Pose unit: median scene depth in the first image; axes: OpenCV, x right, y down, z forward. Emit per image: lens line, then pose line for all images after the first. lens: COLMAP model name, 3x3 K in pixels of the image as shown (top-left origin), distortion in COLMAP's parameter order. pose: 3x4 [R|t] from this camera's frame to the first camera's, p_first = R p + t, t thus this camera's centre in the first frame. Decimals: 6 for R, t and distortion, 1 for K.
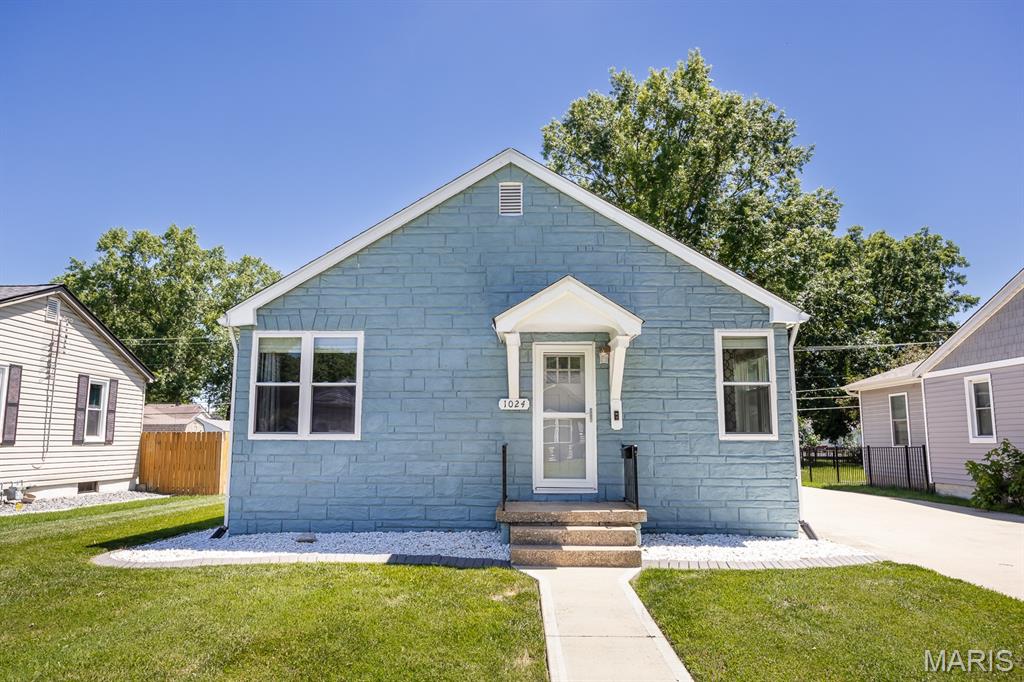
lens RADIAL K [[670.9, 0, 512.9], [0, 670.9, 344.7], [0, 0, 1]] dist [-0.010931, -0.001985]
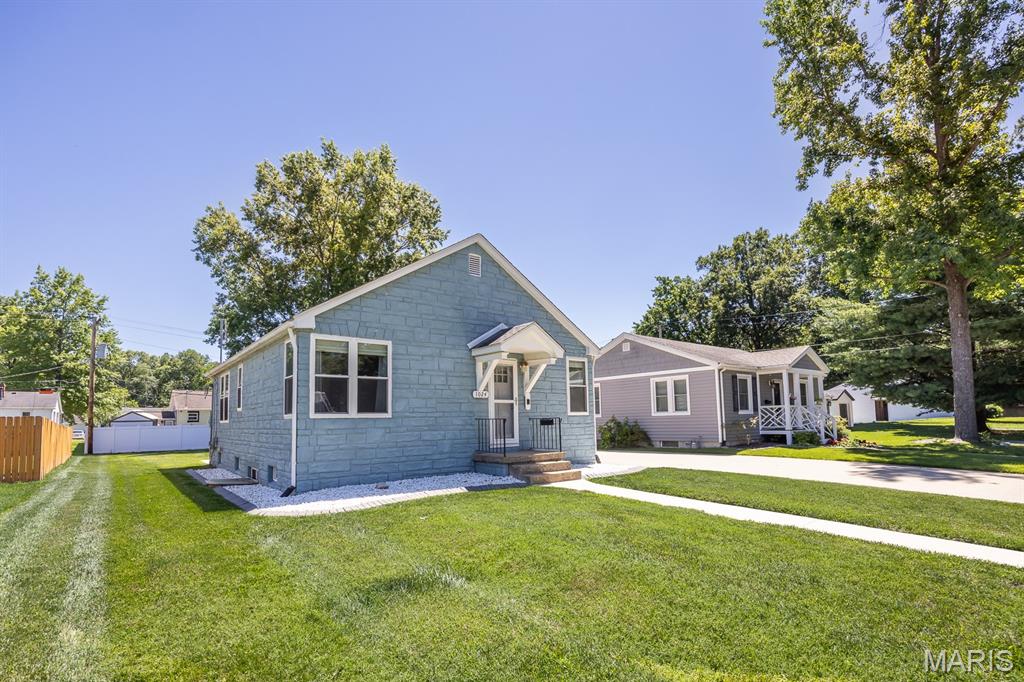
lens RADIAL K [[494.0, 0, 518.0], [0, 494.0, 375.6], [0, 0, 1]] dist [-0.025030, 0.000800]
pose [[0.768409, 0.041370, 0.638621, -0.686303], [-0.071213, 0.997238, 0.021085, 0.011985], [-0.635985, -0.061680, 0.769233, 0.026739]]
